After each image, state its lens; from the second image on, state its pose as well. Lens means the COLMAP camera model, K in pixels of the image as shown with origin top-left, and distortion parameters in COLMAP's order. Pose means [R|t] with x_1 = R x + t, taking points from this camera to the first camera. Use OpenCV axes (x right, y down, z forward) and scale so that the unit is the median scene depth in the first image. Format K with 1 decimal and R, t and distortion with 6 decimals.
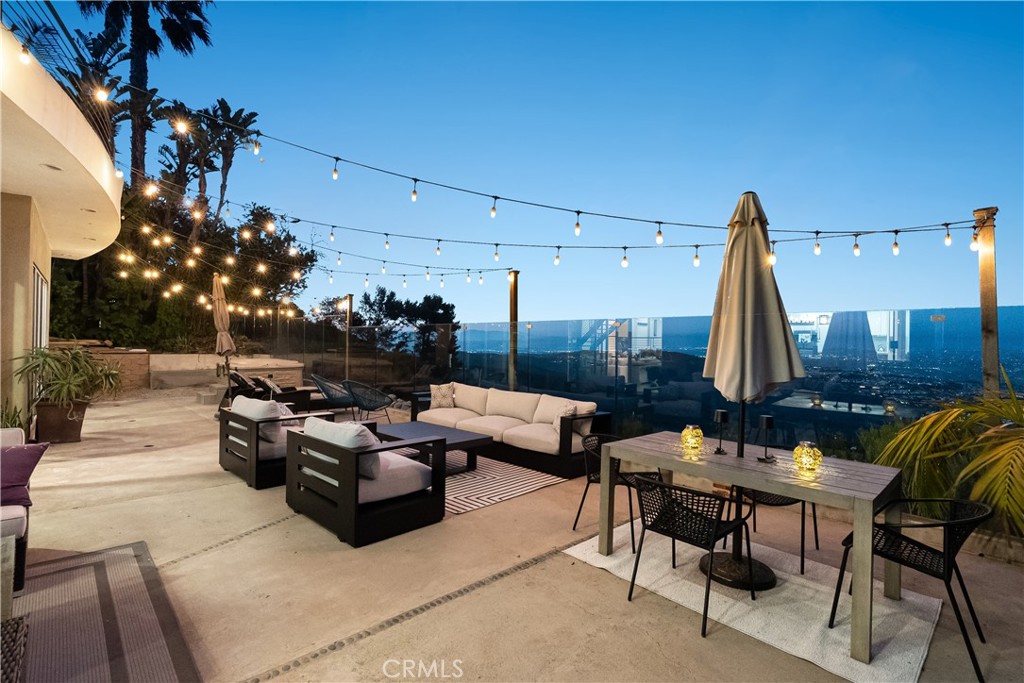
lens RADIAL K [[476.0, 0, 493.6], [0, 476.0, 344.4], [0, 0, 1]] dist [-0.001486, 0.000277]
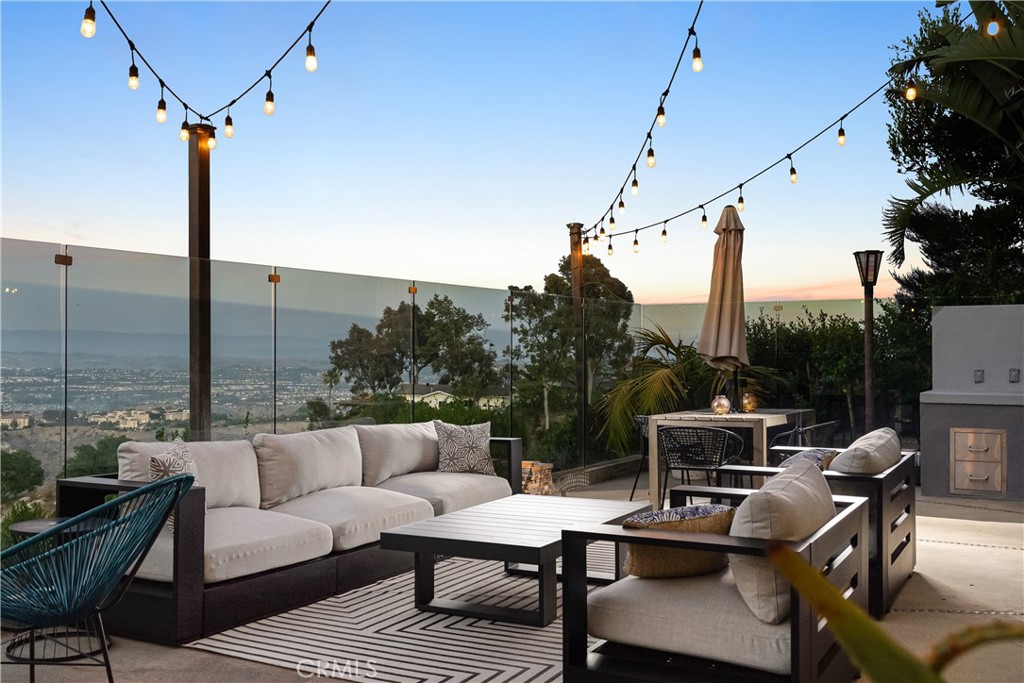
lens RADIAL K [[1002.0, 0, 516.3], [0, 1002.0, 360.0], [0, 0, 1]] dist [-0.002398, 0.000000]
pose [[-0.293471, -0.024338, 0.955658, -0.506364], [-0.001491, 0.999686, 0.025002, 0.007162], [-0.955967, 0.005913, -0.293416, 0.632081]]
